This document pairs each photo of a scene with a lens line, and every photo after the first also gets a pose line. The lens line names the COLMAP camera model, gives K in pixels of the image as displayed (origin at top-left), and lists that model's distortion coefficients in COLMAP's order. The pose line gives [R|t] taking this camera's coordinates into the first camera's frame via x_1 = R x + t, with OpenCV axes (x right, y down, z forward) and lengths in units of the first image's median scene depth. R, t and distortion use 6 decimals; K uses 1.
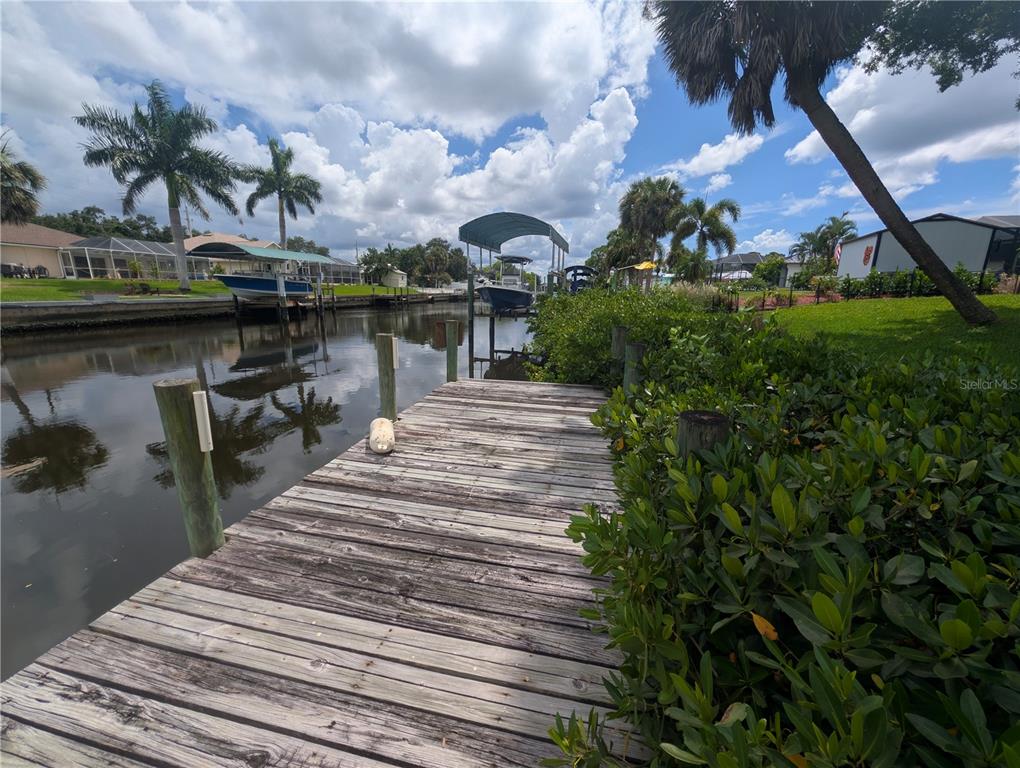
lens RADIAL K [[392.6, 0, 508.6], [0, 392.6, 384.3], [0, 0, 1]] dist [0.001266, 0.000366]
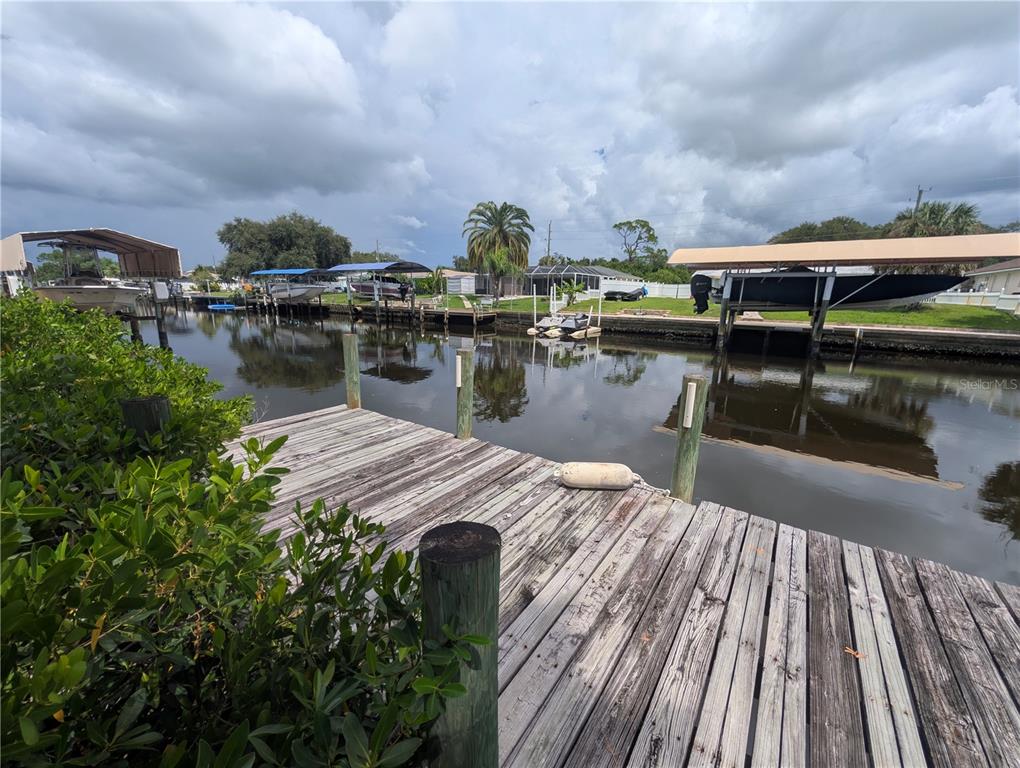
lens RADIAL K [[392.6, 0, 508.6], [0, 392.6, 384.3], [0, 0, 1]] dist [0.001266, 0.000366]
pose [[-0.384055, 0.188755, -0.903810, 0.531535], [-0.242492, 0.923897, 0.295992, -0.285397], [0.890898, 0.332844, -0.309056, 1.086001]]
